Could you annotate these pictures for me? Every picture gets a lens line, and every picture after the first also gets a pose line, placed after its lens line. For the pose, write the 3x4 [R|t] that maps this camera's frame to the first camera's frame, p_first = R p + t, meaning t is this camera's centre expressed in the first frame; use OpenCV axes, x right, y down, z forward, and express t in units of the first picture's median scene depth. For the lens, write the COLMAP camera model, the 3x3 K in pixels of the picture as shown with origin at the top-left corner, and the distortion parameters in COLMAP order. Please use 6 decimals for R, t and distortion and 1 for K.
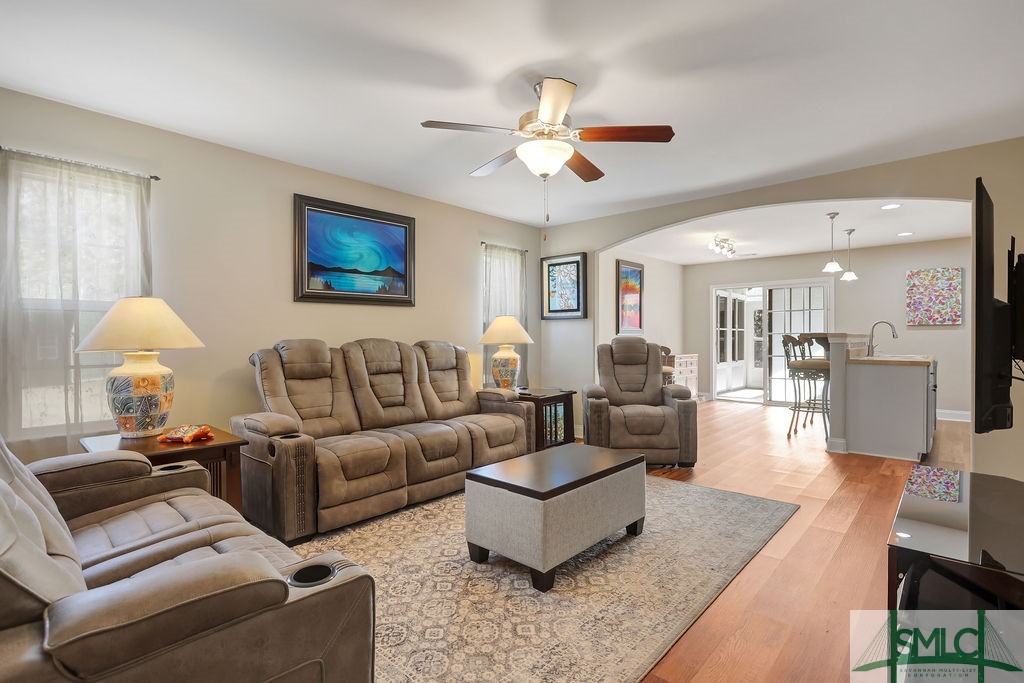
lens RADIAL K [[489.9, 0, 508.9], [0, 489.9, 339.1], [0, 0, 1]] dist [-0.015511, 0.003019]
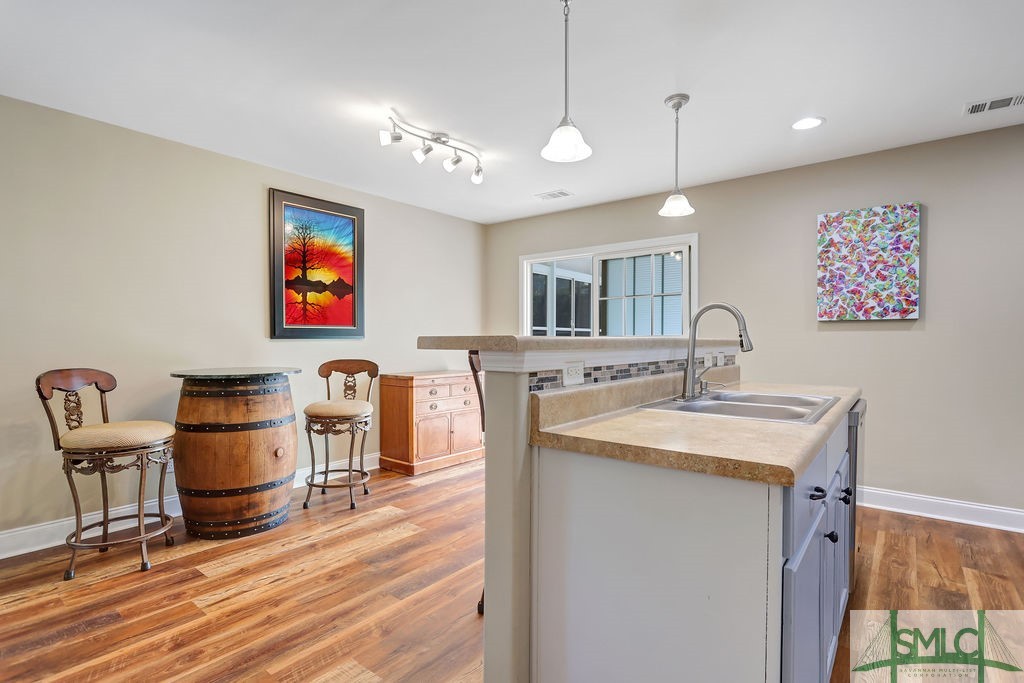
lens RADIAL K [[489.9, 0, 515.2], [0, 489.9, 345.5], [0, 0, 1]] dist [-0.015511, 0.003019]
pose [[0.997885, 0.003321, 0.064922, 0.478977], [-0.004195, 0.999902, 0.013320, -0.008583], [-0.064872, -0.013564, 0.997801, 0.518525]]
